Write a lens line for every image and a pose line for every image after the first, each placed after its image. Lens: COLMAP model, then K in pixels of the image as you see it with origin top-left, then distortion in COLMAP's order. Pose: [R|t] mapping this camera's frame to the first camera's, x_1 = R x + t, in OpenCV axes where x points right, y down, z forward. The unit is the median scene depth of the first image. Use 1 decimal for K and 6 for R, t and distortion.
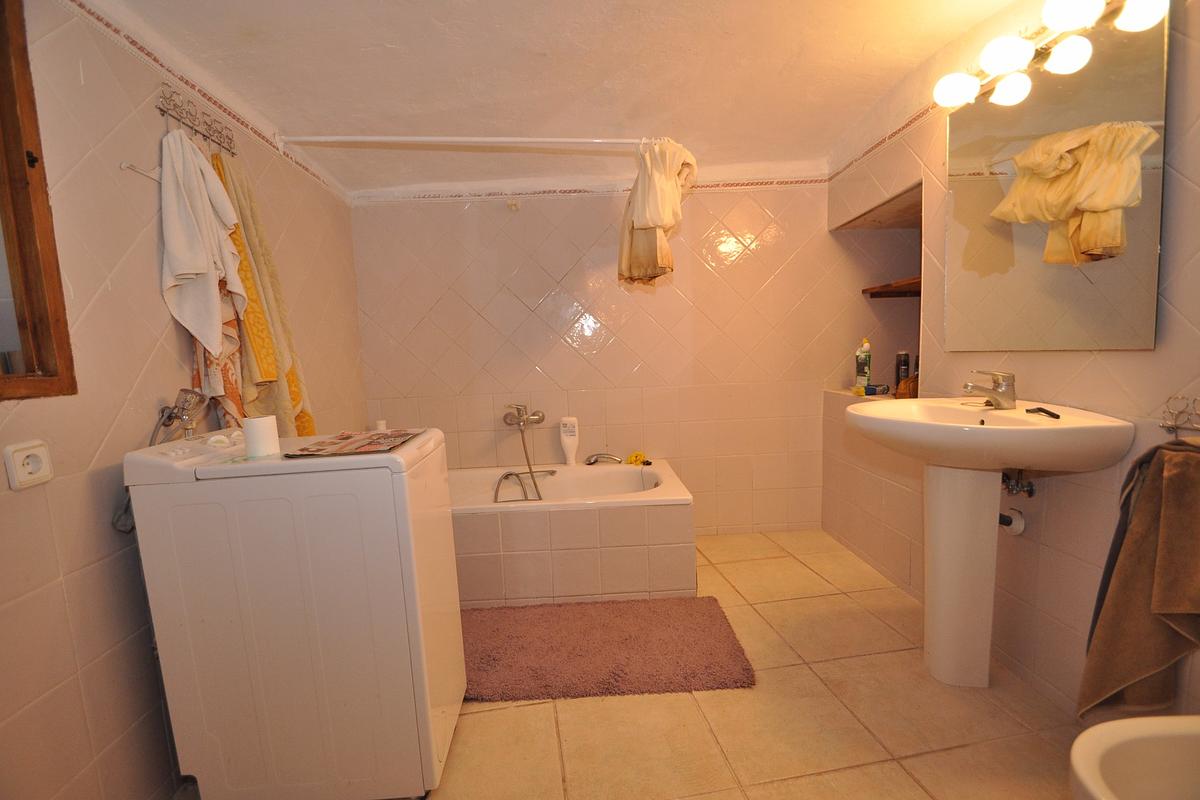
lens RADIAL K [[528.0, 0, 595.8], [0, 528.0, 413.5], [0, 0, 1]] dist [0.020399, -0.020798]
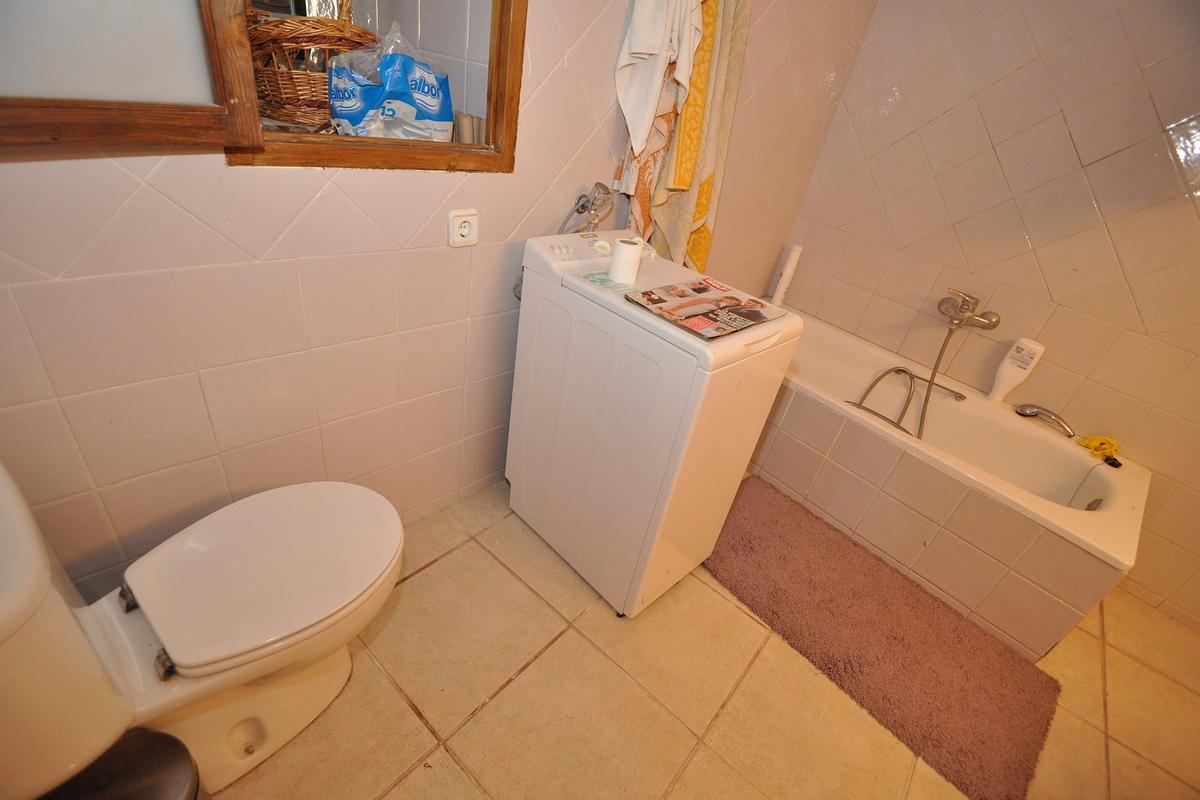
lens RADIAL K [[528.0, 0, 595.8], [0, 528.0, 413.5], [0, 0, 1]] dist [0.020399, -0.020798]
pose [[0.634393, 0.546139, -0.547063, 0.022412], [-0.289296, 0.824014, 0.487144, -0.122616], [0.716835, -0.150778, 0.680745, 0.153727]]
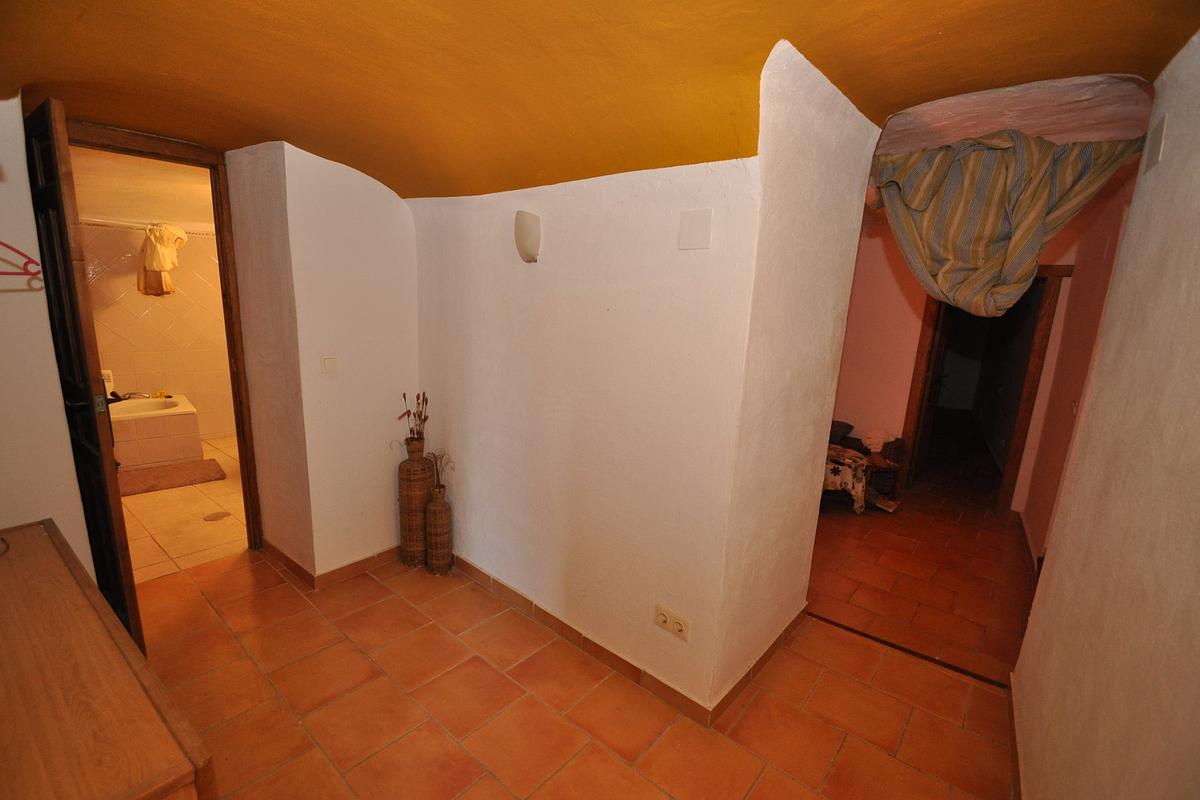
lens RADIAL K [[528.0, 0, 595.8], [0, 528.0, 413.5], [0, 0, 1]] dist [0.020399, -0.020798]
pose [[0.737320, -0.069555, 0.671954, -0.055369], [0.006822, 0.995401, 0.095550, -0.007220], [-0.675510, -0.065867, 0.734403, -1.617247]]
